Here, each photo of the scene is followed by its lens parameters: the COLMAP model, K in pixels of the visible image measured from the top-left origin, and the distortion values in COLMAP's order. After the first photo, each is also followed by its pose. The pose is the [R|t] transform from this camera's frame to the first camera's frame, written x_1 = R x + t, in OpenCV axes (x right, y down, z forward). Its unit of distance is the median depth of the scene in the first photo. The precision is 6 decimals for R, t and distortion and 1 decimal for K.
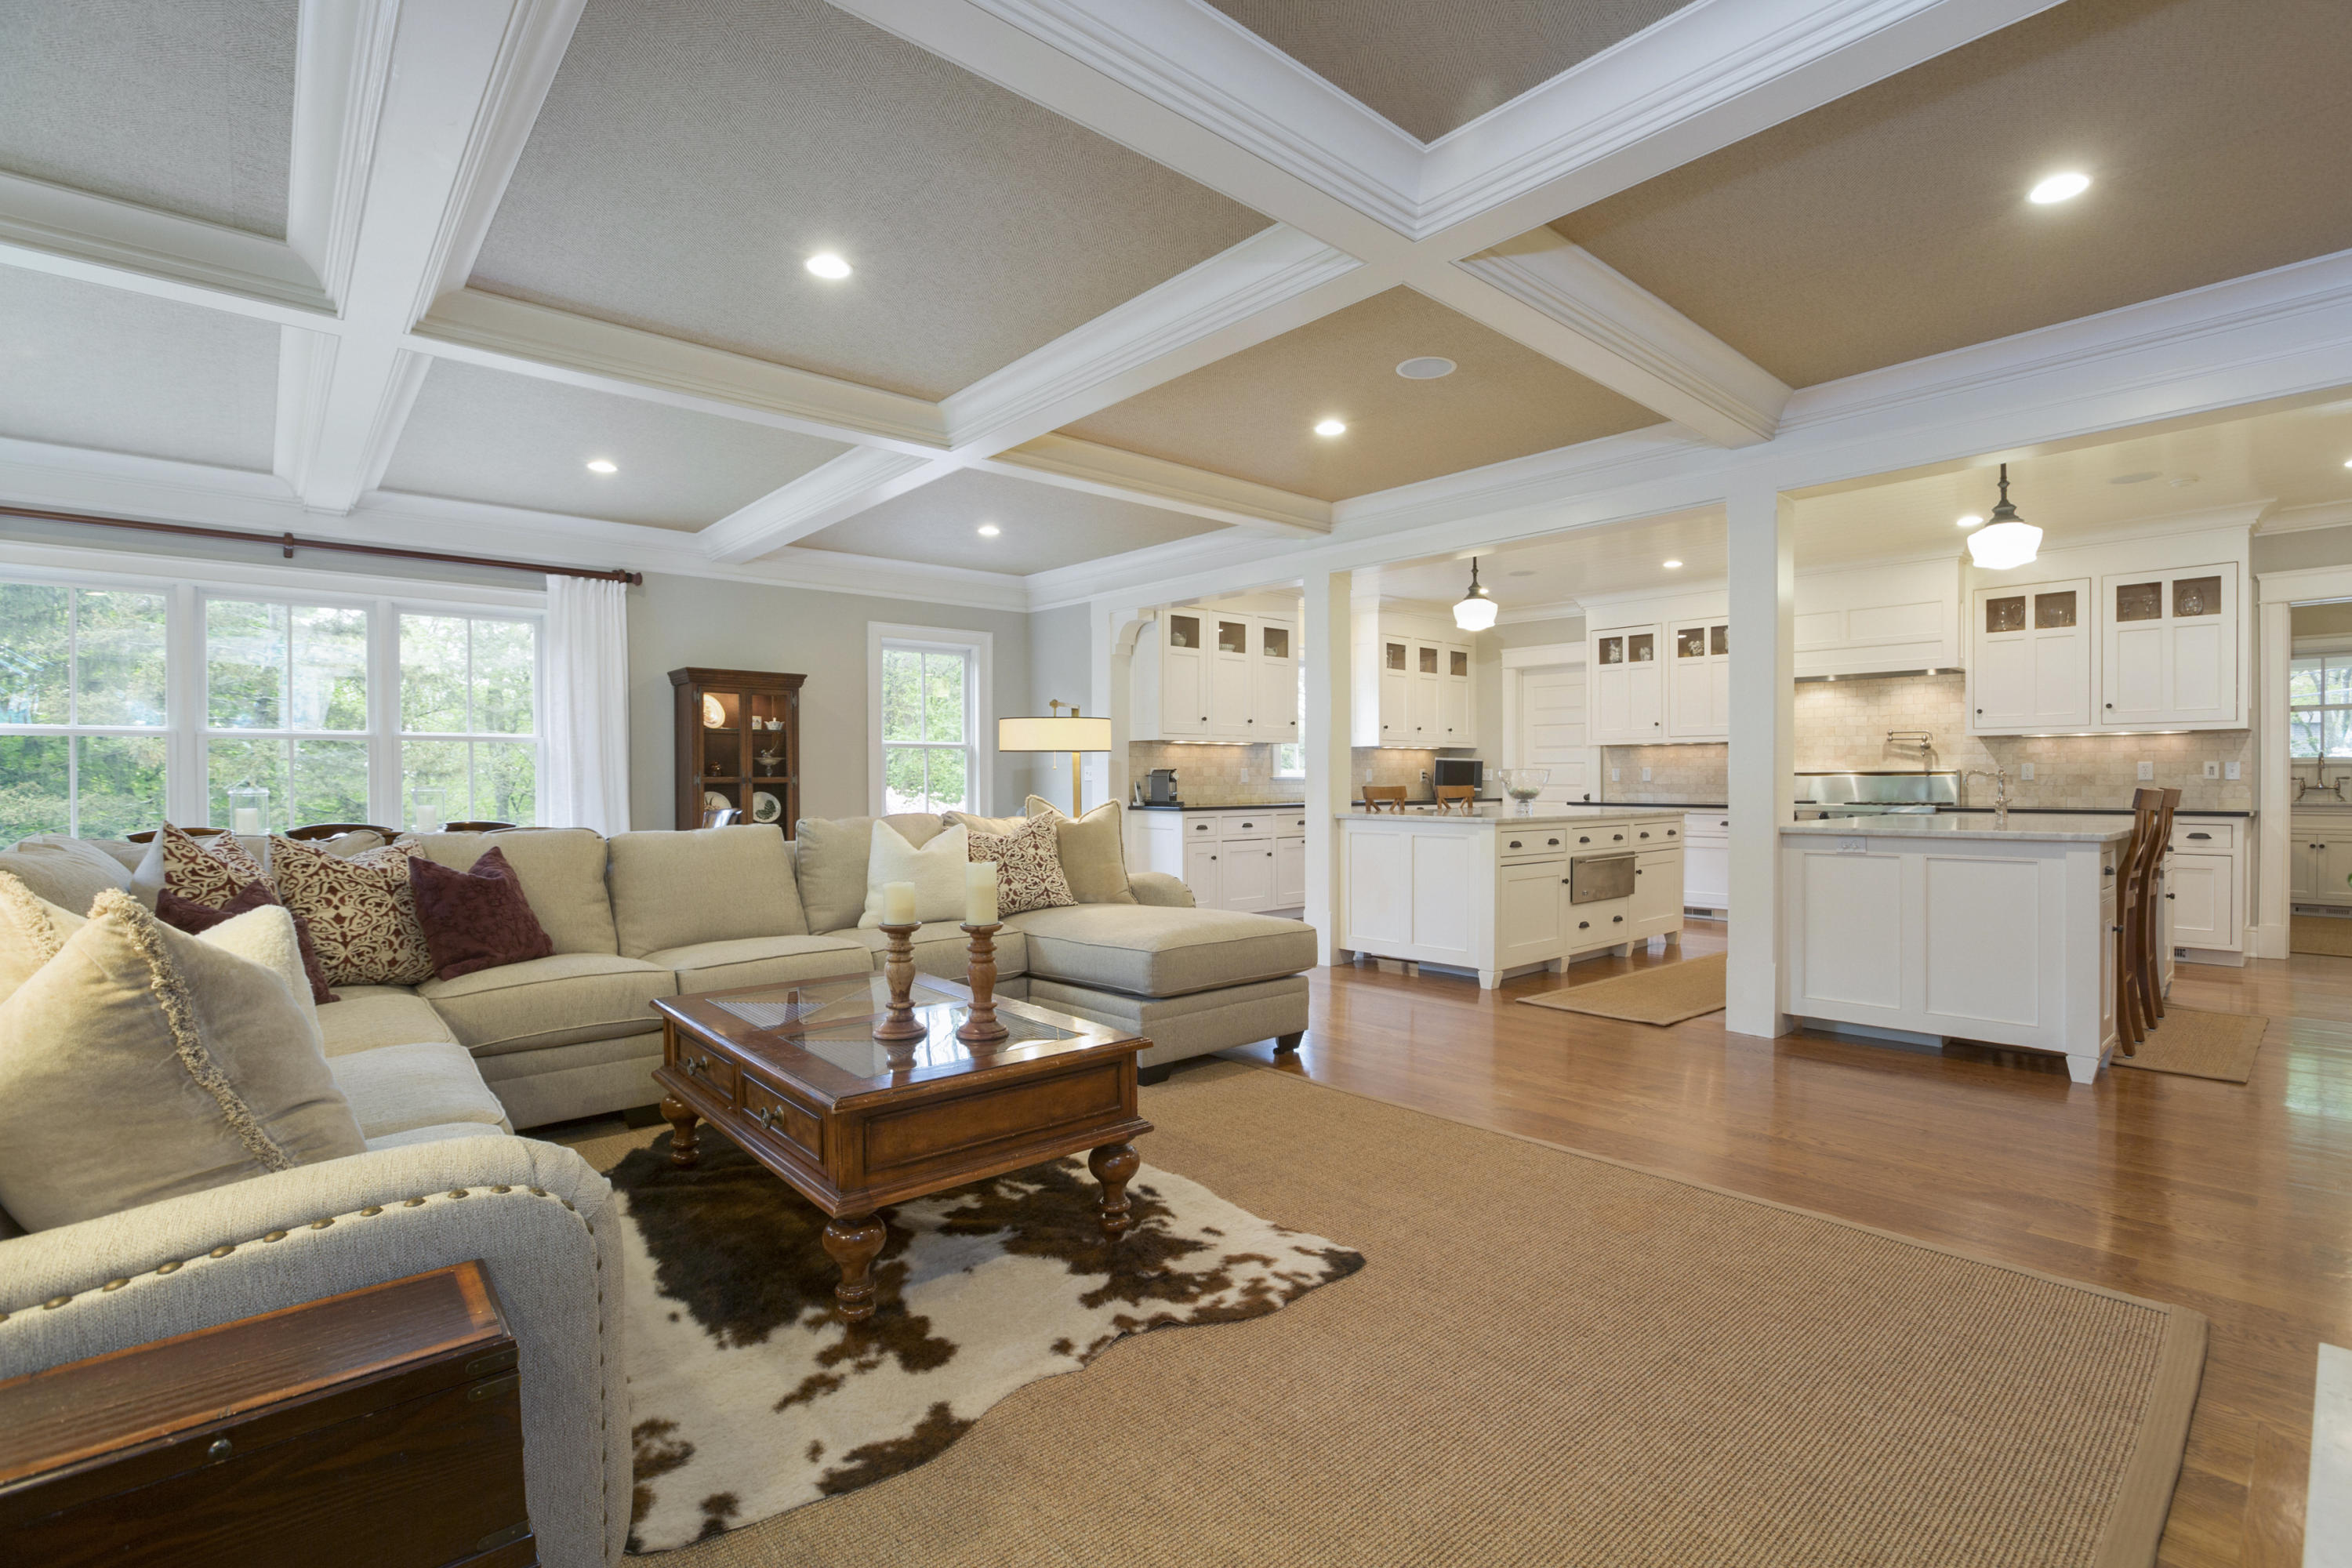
lens RADIAL K [[1070.3, 0, 1189.0], [0, 1070.3, 787.8], [0, 0, 1]] dist [-0.000900, -0.000047]
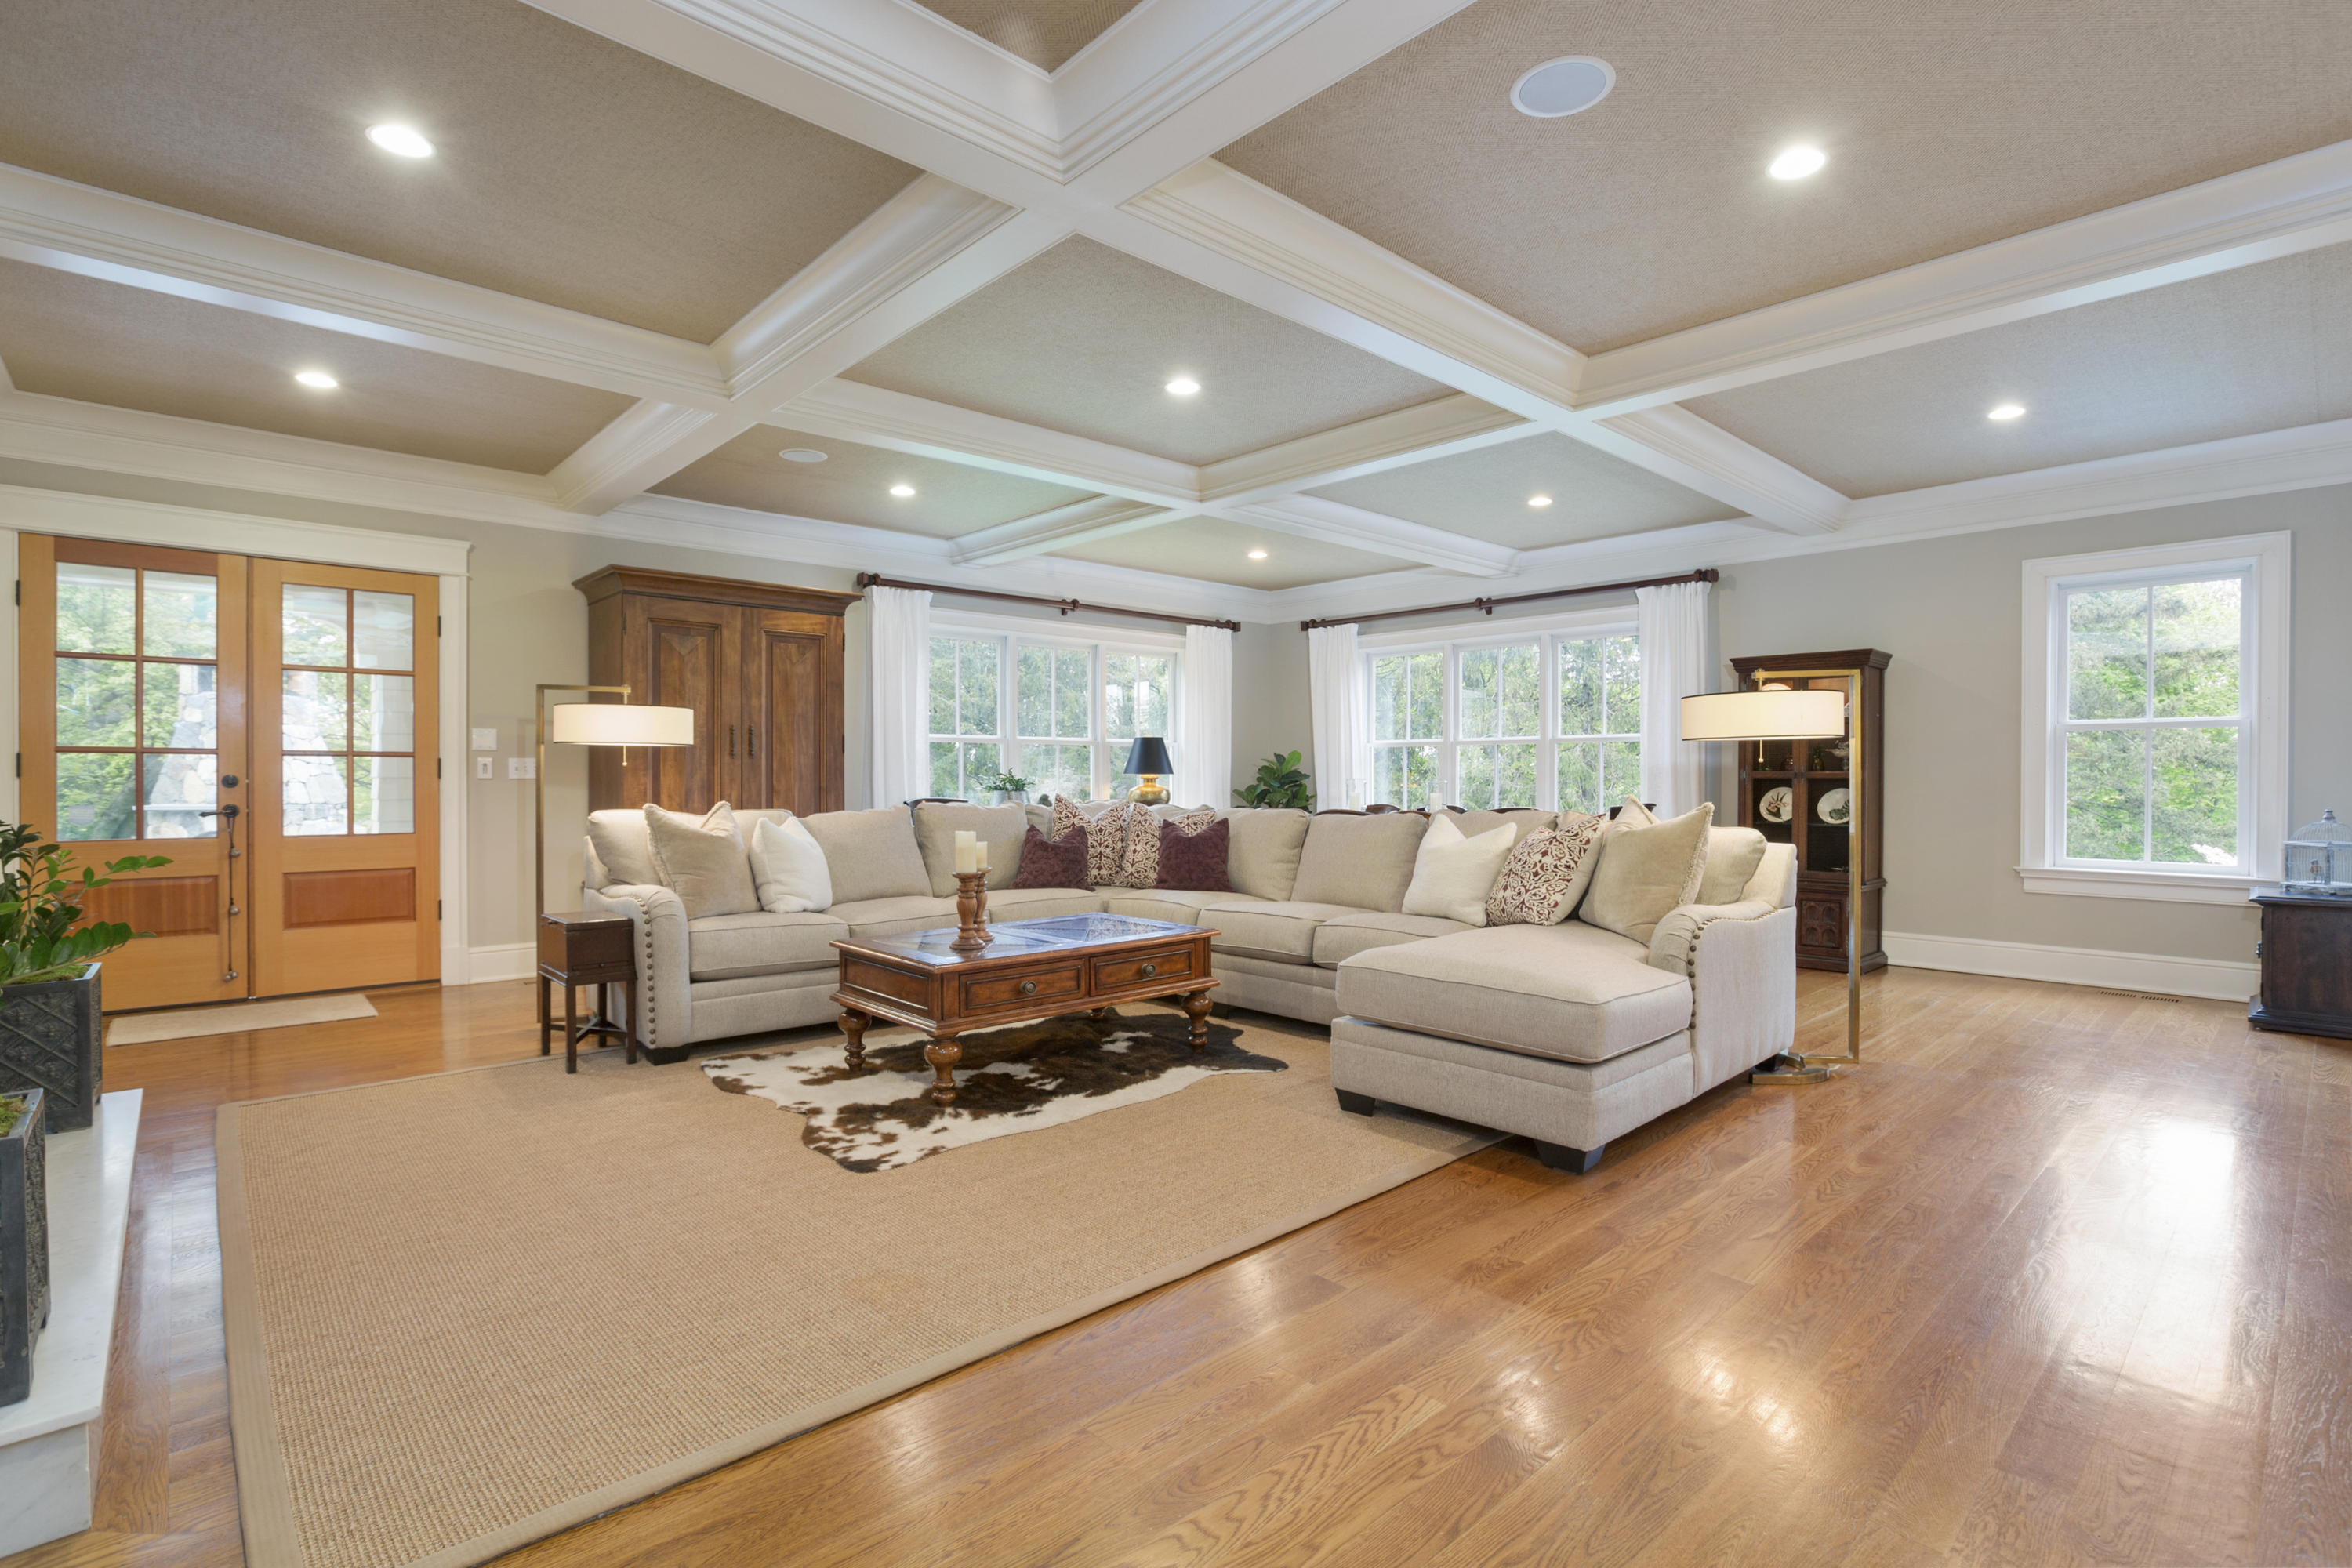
lens RADIAL K [[1109.2, 0, 1181.9], [0, 1109.2, 785.7], [0, 0, 1]] dist [-0.051200, 0.016960]
pose [[0.036495, 0.012306, -0.999258, 1.300955], [-0.011416, 0.999864, 0.011896, -0.008464], [0.999269, 0.010973, 0.036630, 1.213866]]
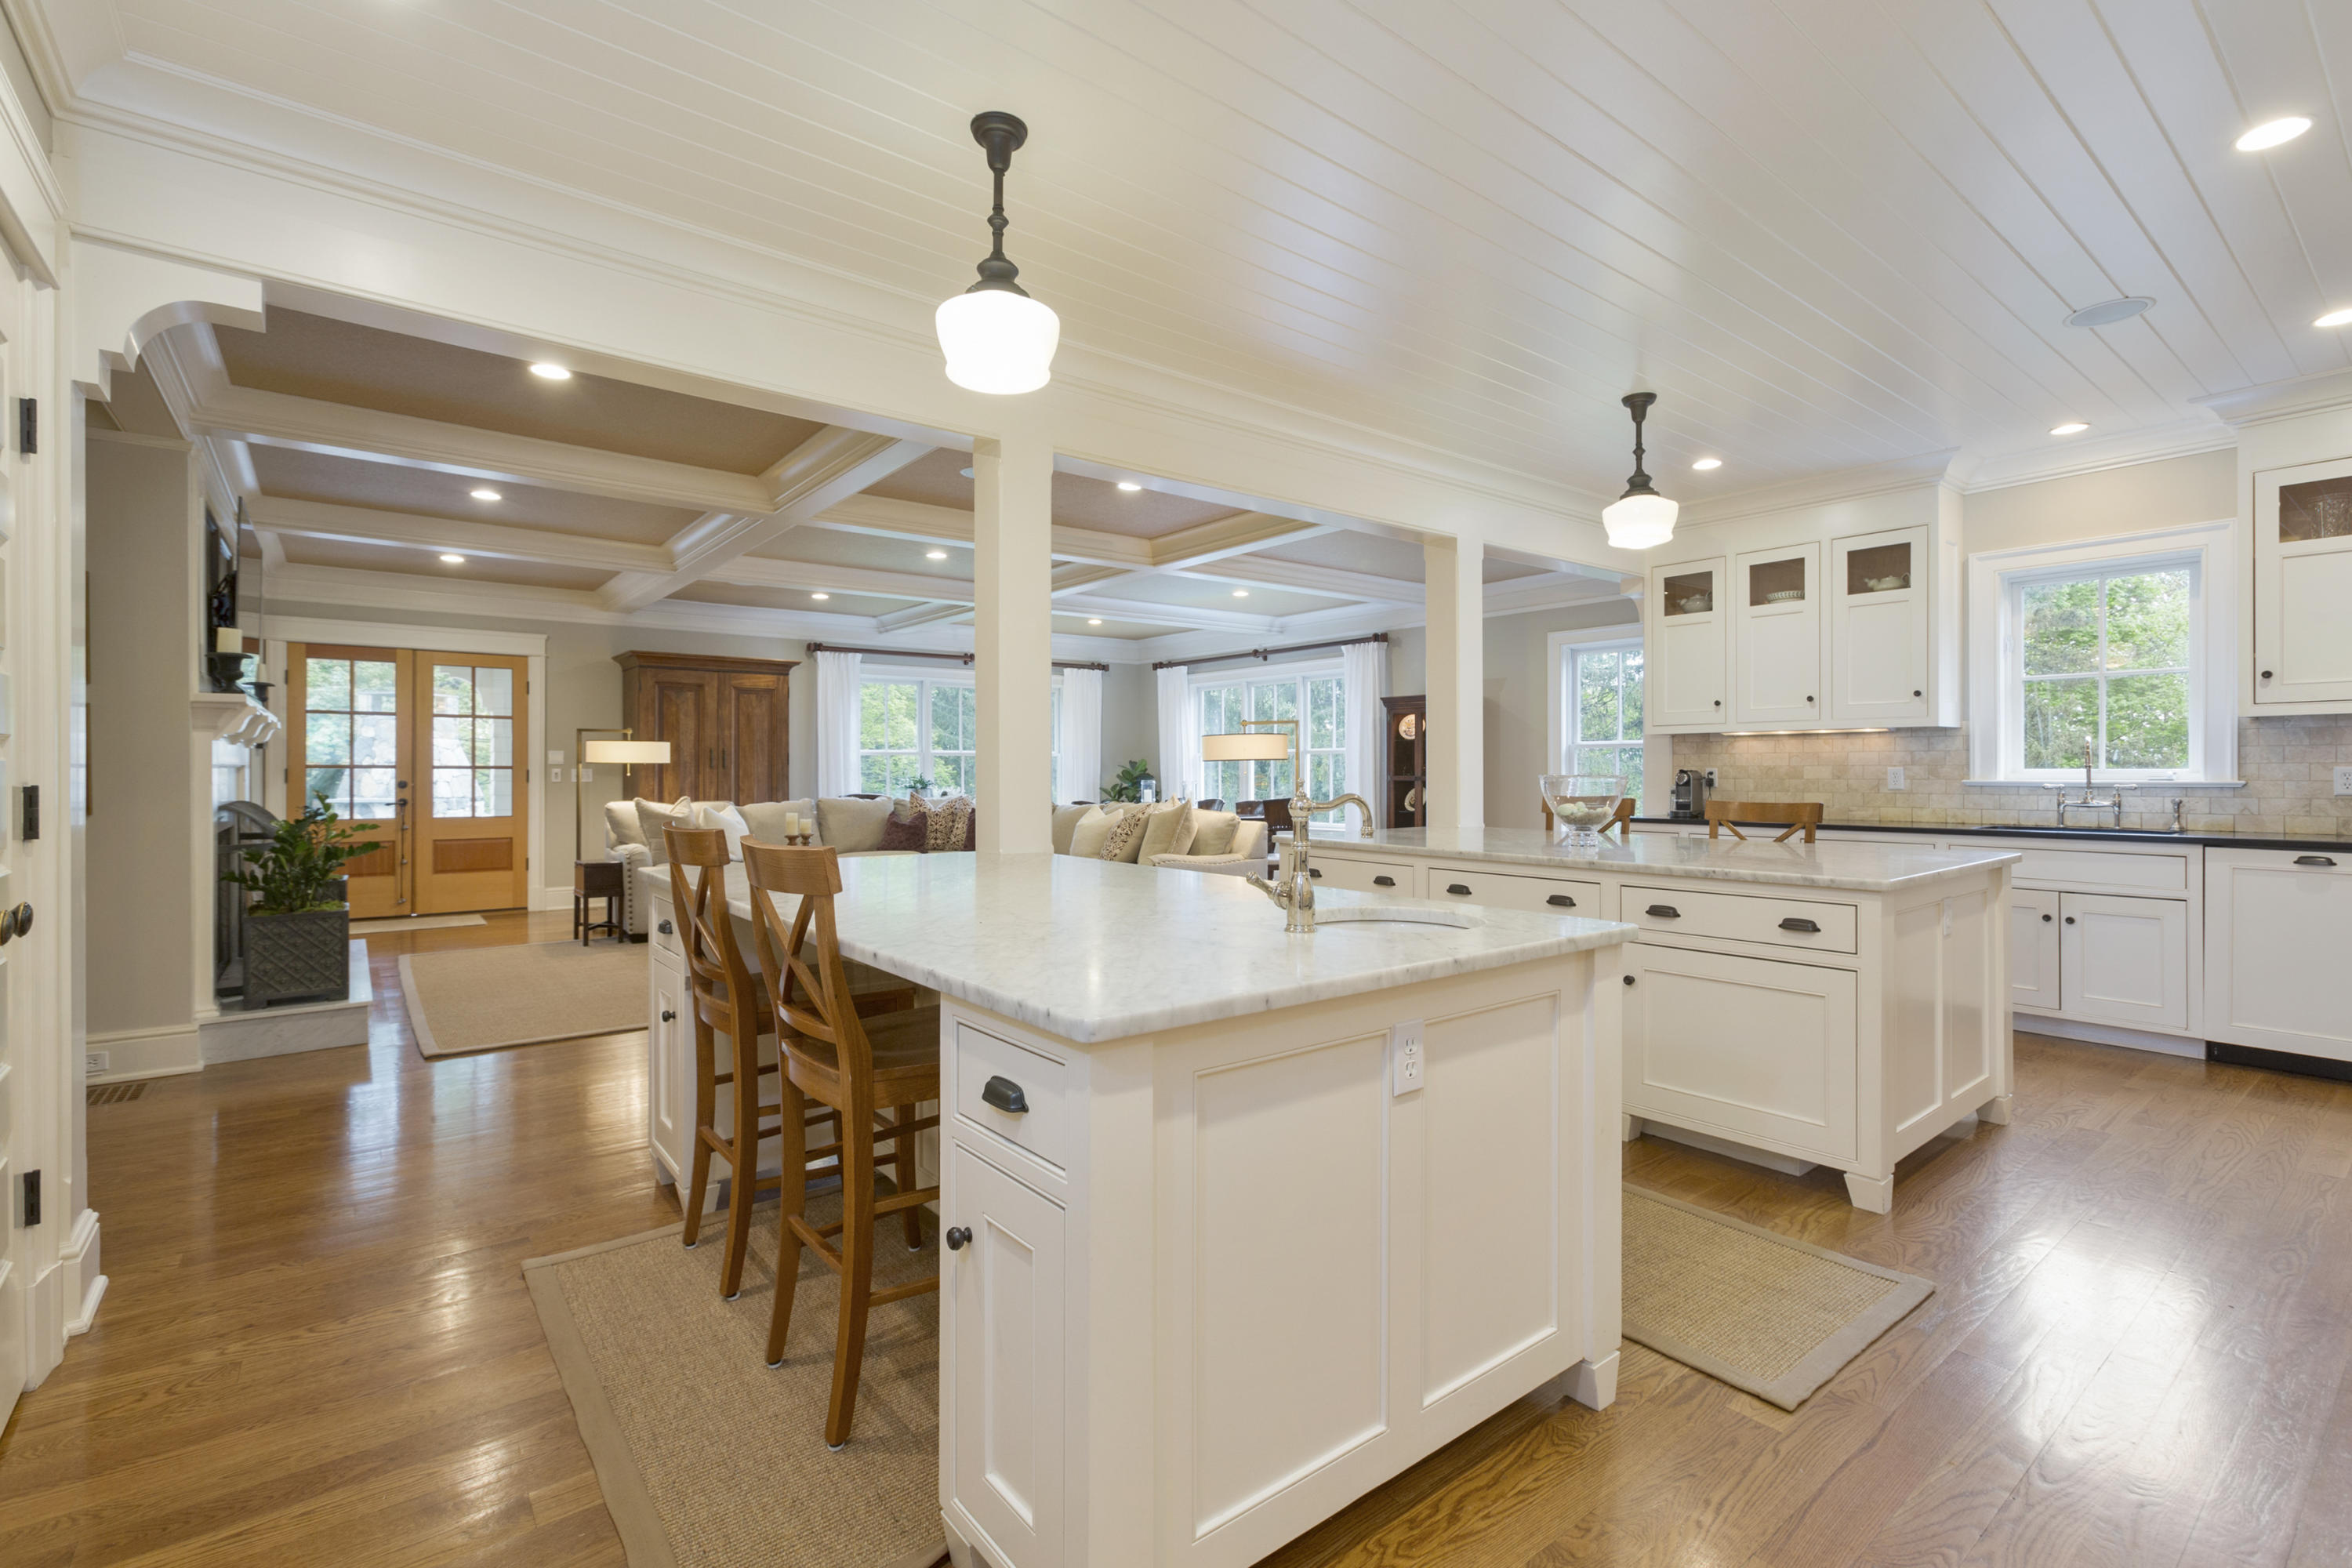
lens RADIAL K [[1073.7, 0, 1178.3], [0, 1073.7, 765.3], [0, 0, 1]] dist [0.000047, 0.000676]
pose [[-0.051426, -0.001151, -0.998676, 2.439160], [-0.009034, 0.999959, -0.000688, -0.051809], [0.998636, 0.008987, -0.051434, 2.091747]]
